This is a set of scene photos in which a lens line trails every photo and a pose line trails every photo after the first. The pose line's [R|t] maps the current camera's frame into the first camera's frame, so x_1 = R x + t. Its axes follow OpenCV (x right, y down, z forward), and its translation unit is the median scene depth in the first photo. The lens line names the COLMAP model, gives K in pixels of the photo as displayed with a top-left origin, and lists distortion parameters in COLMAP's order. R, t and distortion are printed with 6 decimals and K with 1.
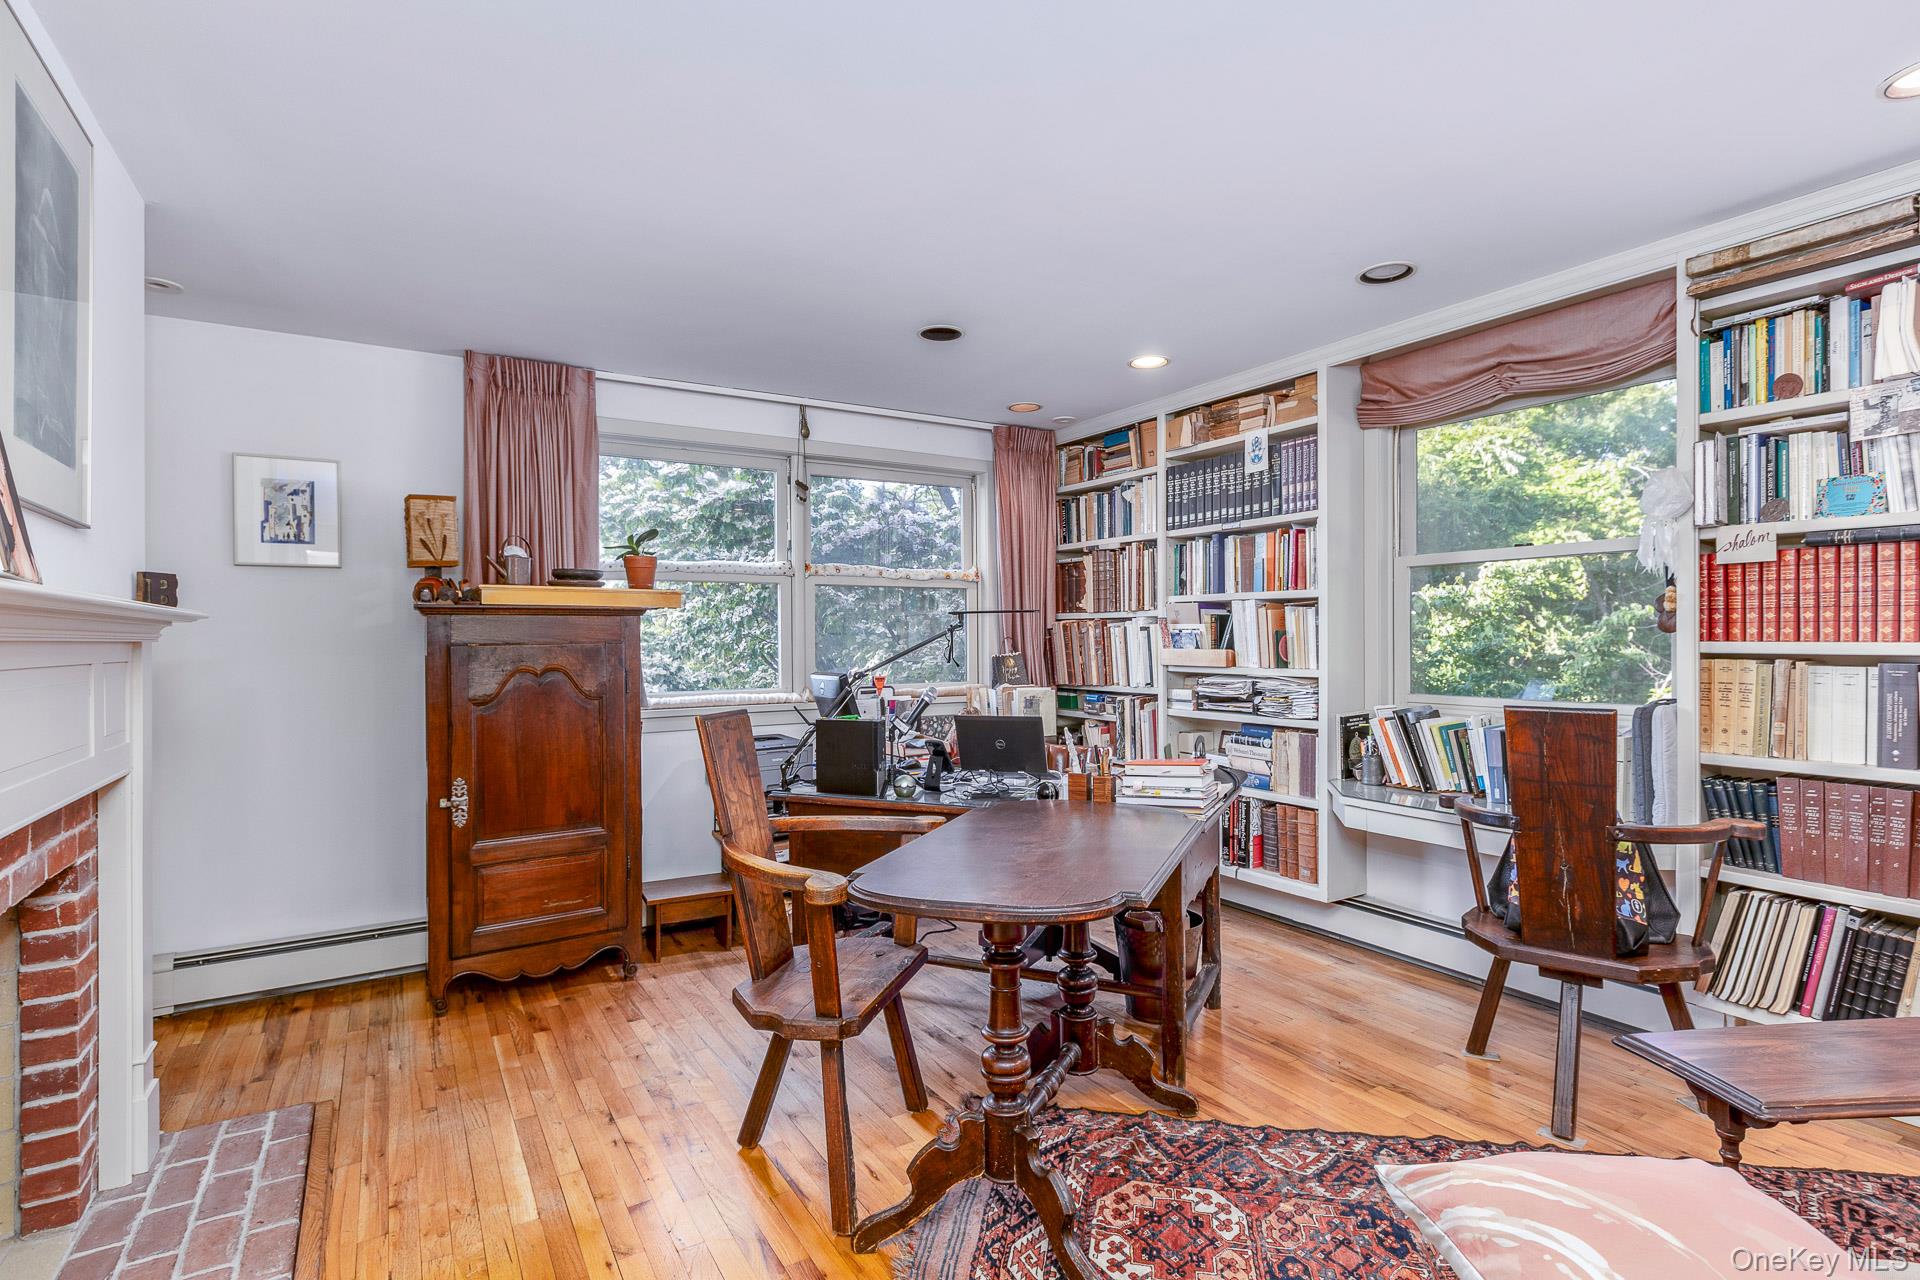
lens RADIAL K [[954.2, 0, 959.3], [0, 954.2, 637.0], [0, 0, 1]] dist [-0.002221, -0.001565]
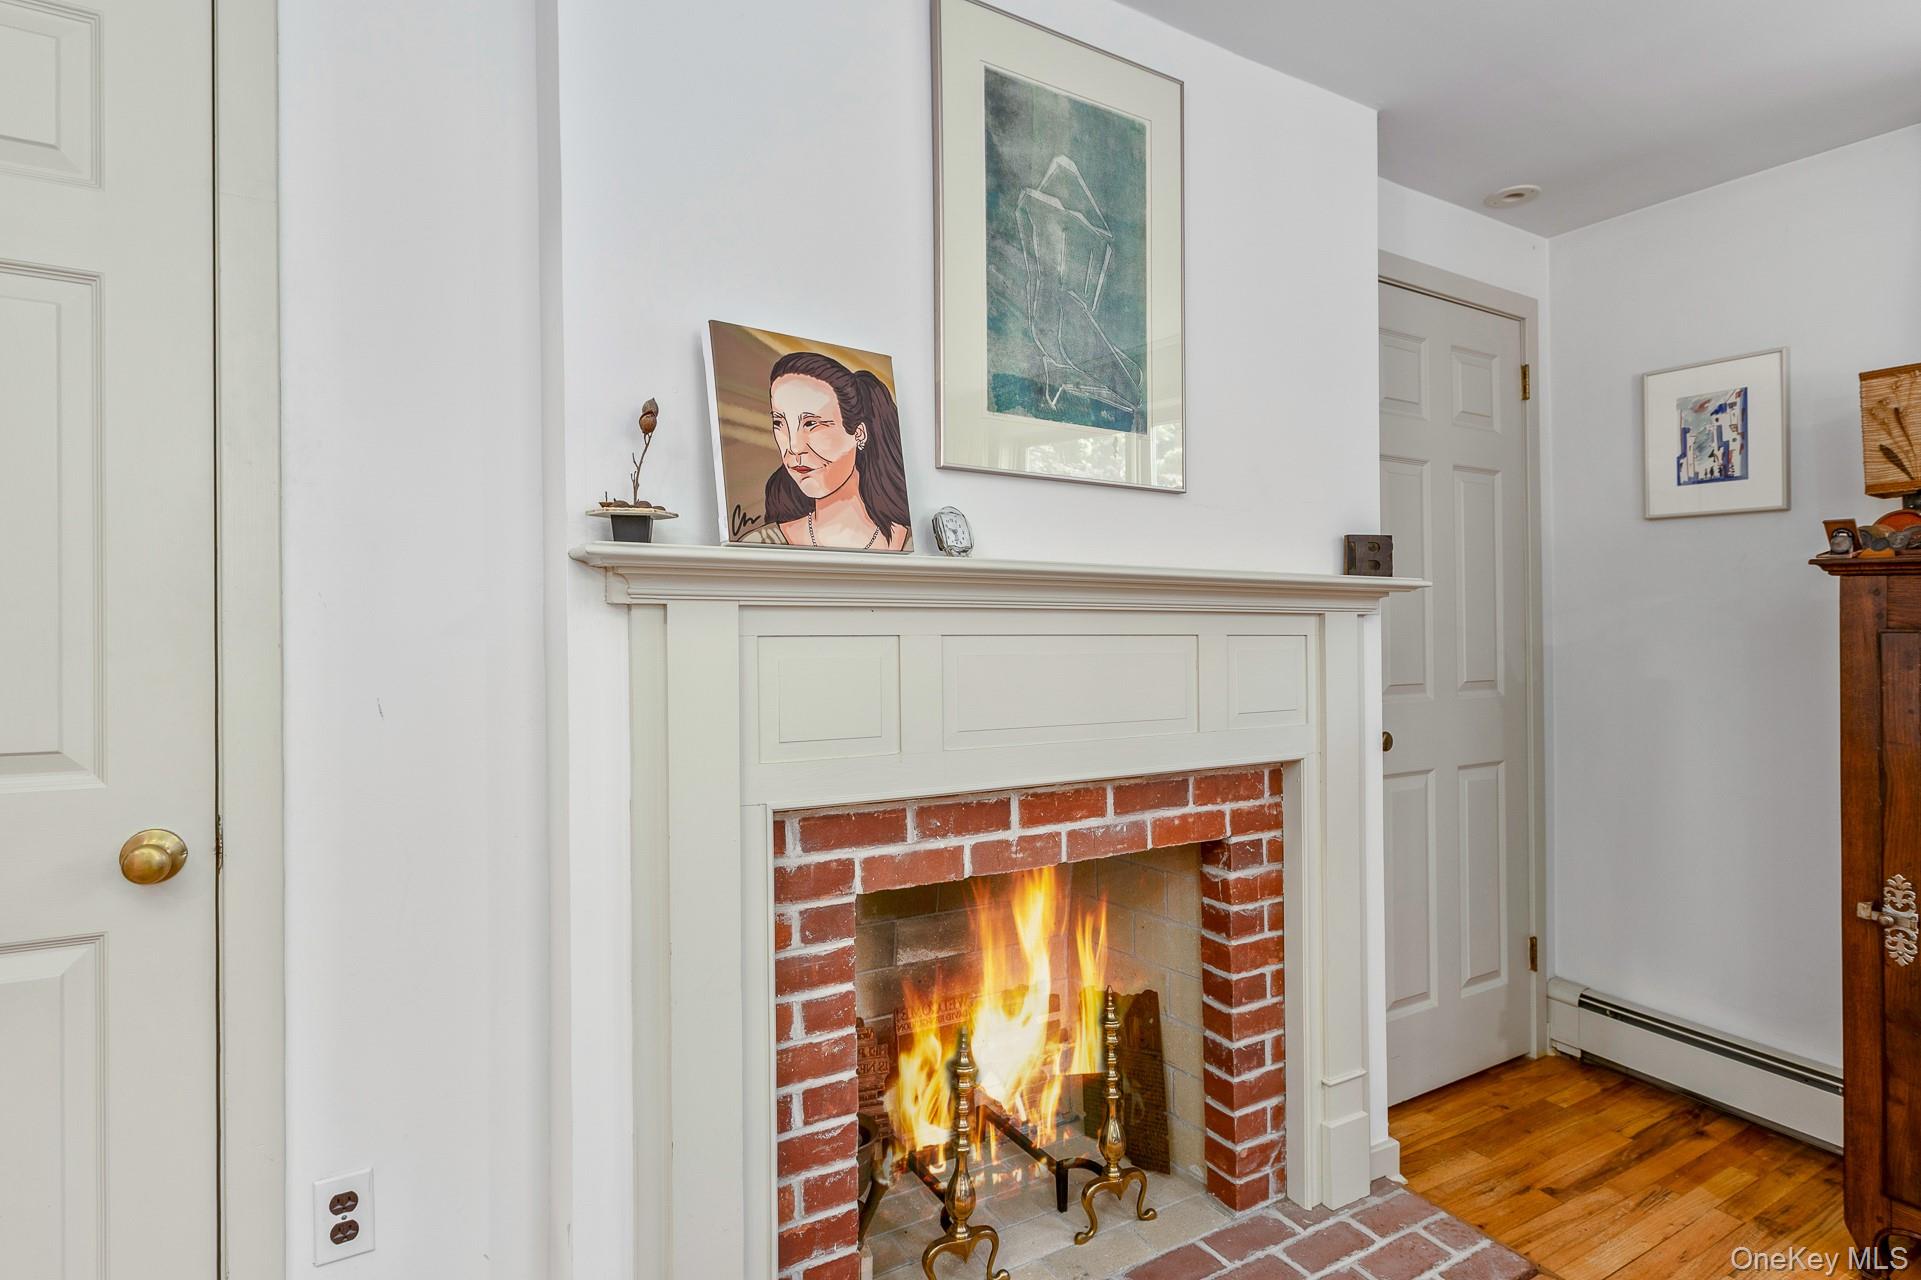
lens RADIAL K [[954.7, 0, 930.7], [0, 954.7, 609.8], [0, 0, 1]] dist [-0.002221, -0.001565]
pose [[-0.029888, 0.006995, -0.999529, 0.030775], [-0.009206, 0.999931, 0.007273, -0.001924], [0.999511, 0.009419, -0.029821, 0.439918]]
